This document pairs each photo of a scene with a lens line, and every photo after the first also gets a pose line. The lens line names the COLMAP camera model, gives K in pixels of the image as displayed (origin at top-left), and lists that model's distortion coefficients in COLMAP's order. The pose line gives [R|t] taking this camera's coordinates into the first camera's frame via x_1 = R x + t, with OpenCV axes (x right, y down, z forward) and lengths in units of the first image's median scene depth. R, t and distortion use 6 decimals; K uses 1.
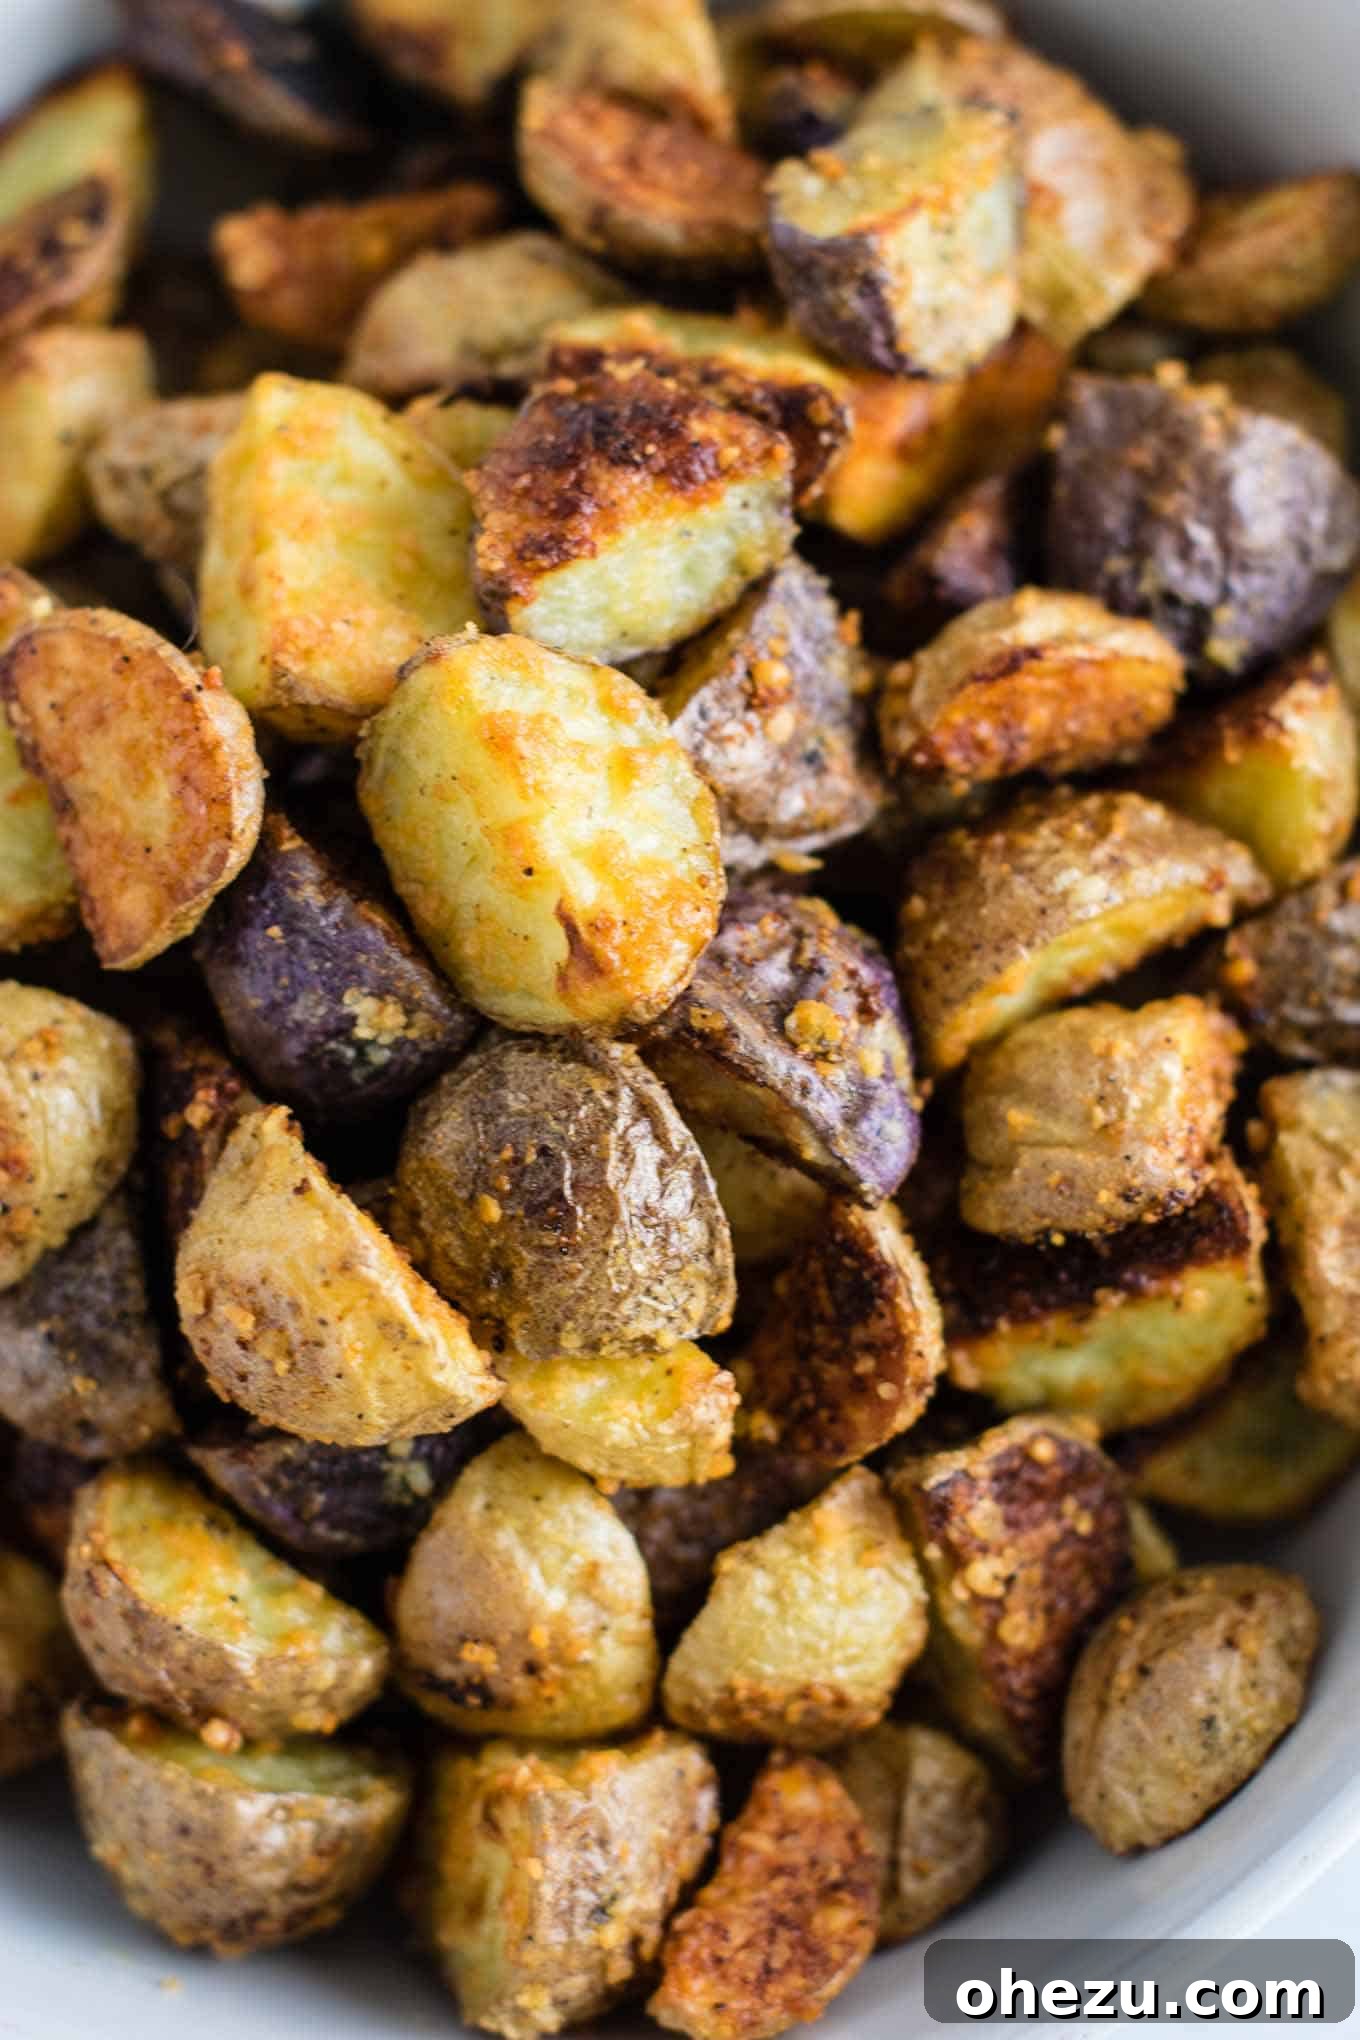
lens RADIAL K [[4813.0, 0, 601.5], [0, 4813.0, 1015.6], [0, 0, 1]] dist [0.212705, -9.090320]
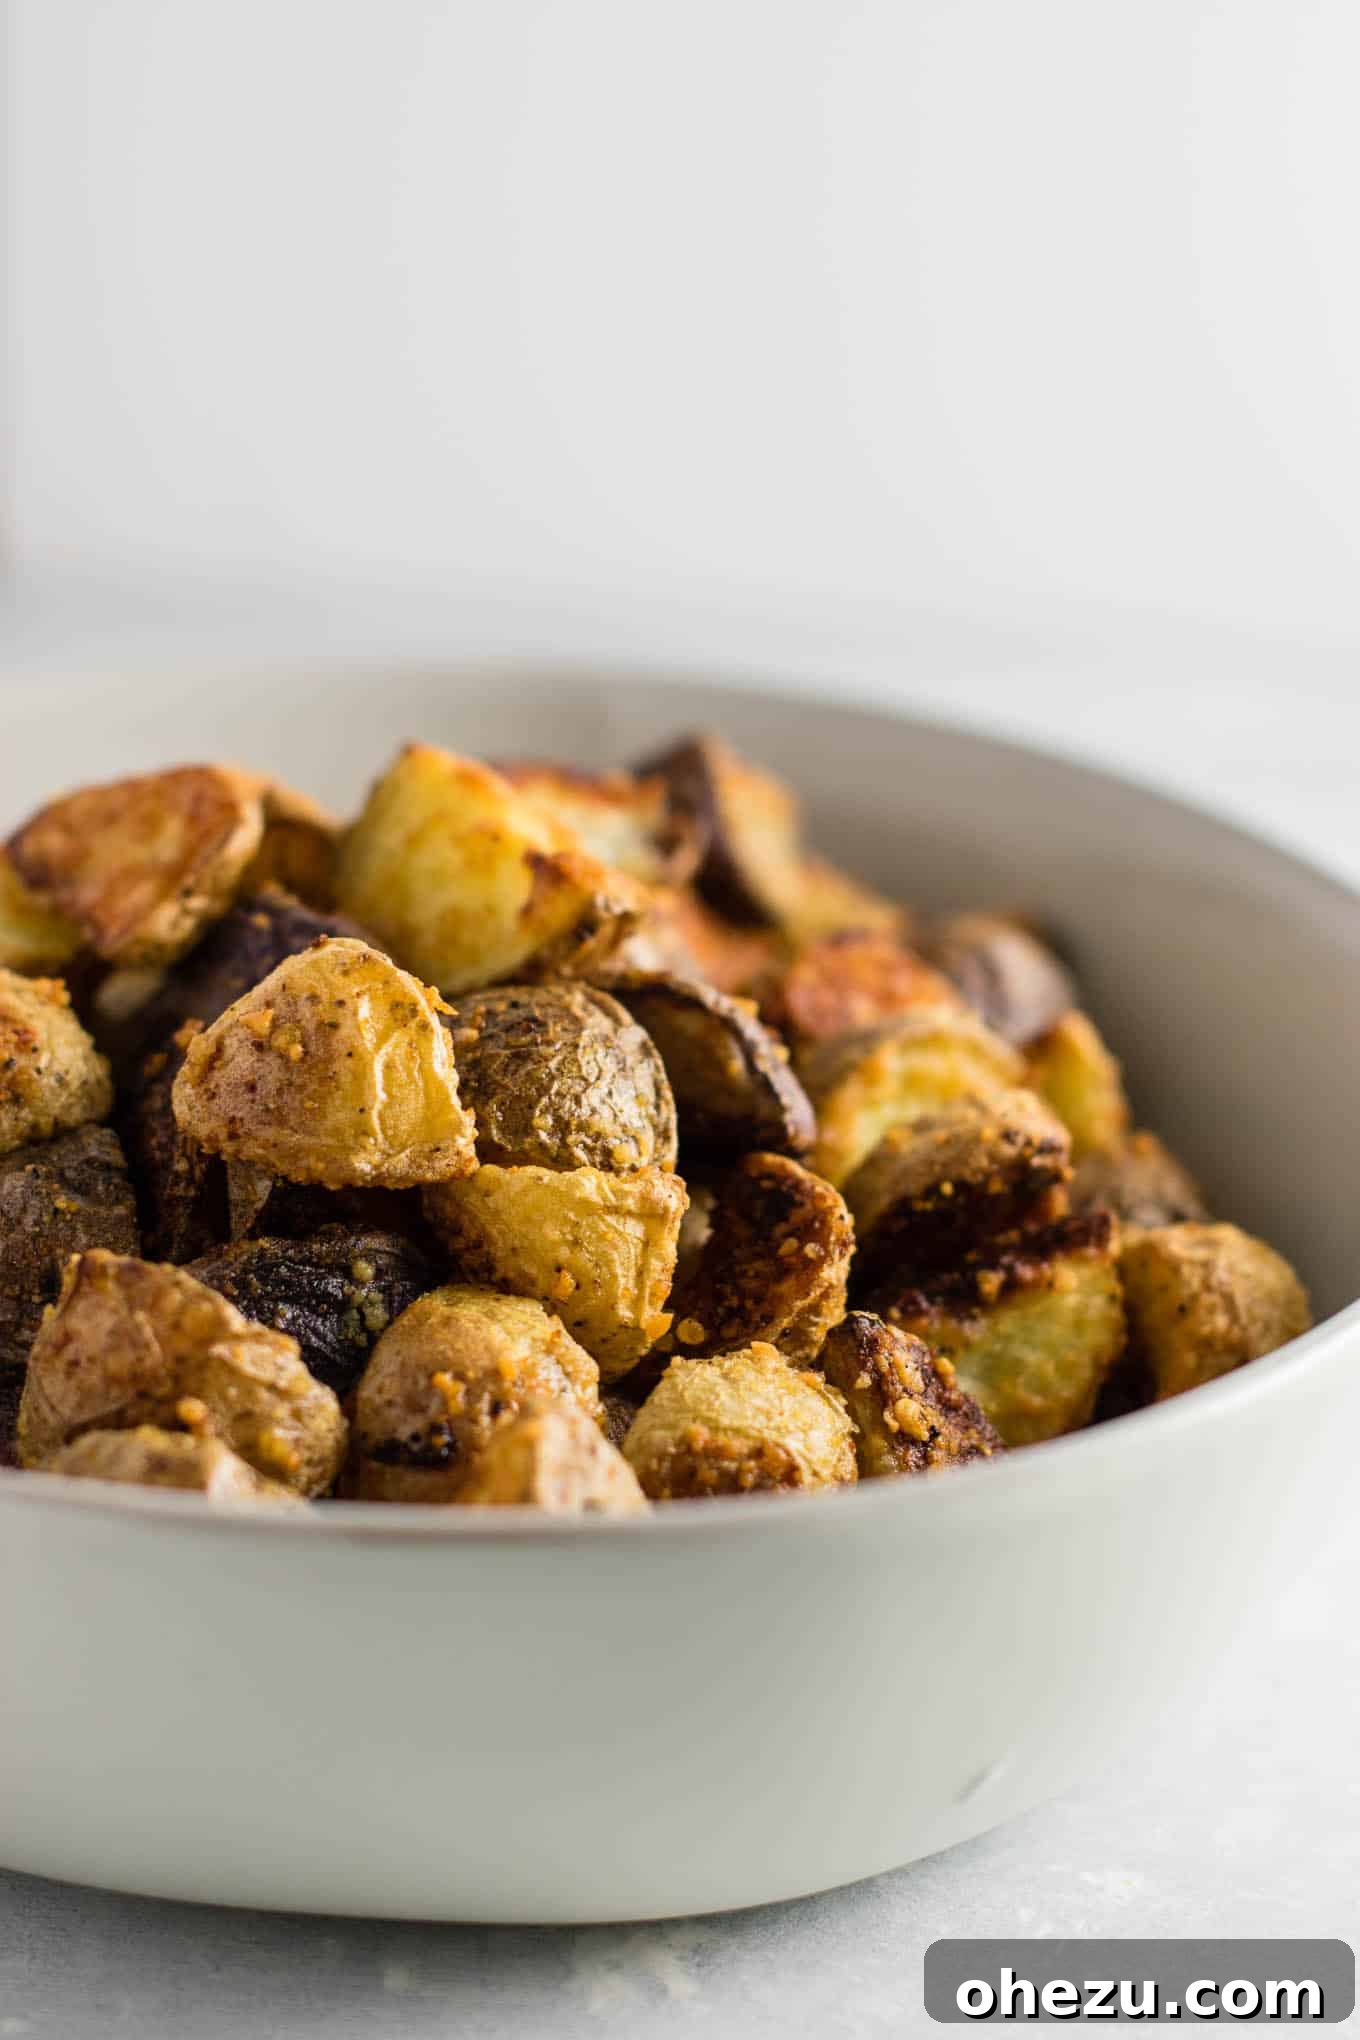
lens RADIAL K [[4813.0, 0, 601.5], [0, 4813.0, 1015.6], [0, 0, 1]] dist [0.212705, -9.090320]
pose [[0.977961, 0.128132, 0.164847, -0.174828], [0.066377, 0.557779, -0.827331, 0.950257], [-0.197956, 0.820040, 0.536981, 0.380631]]
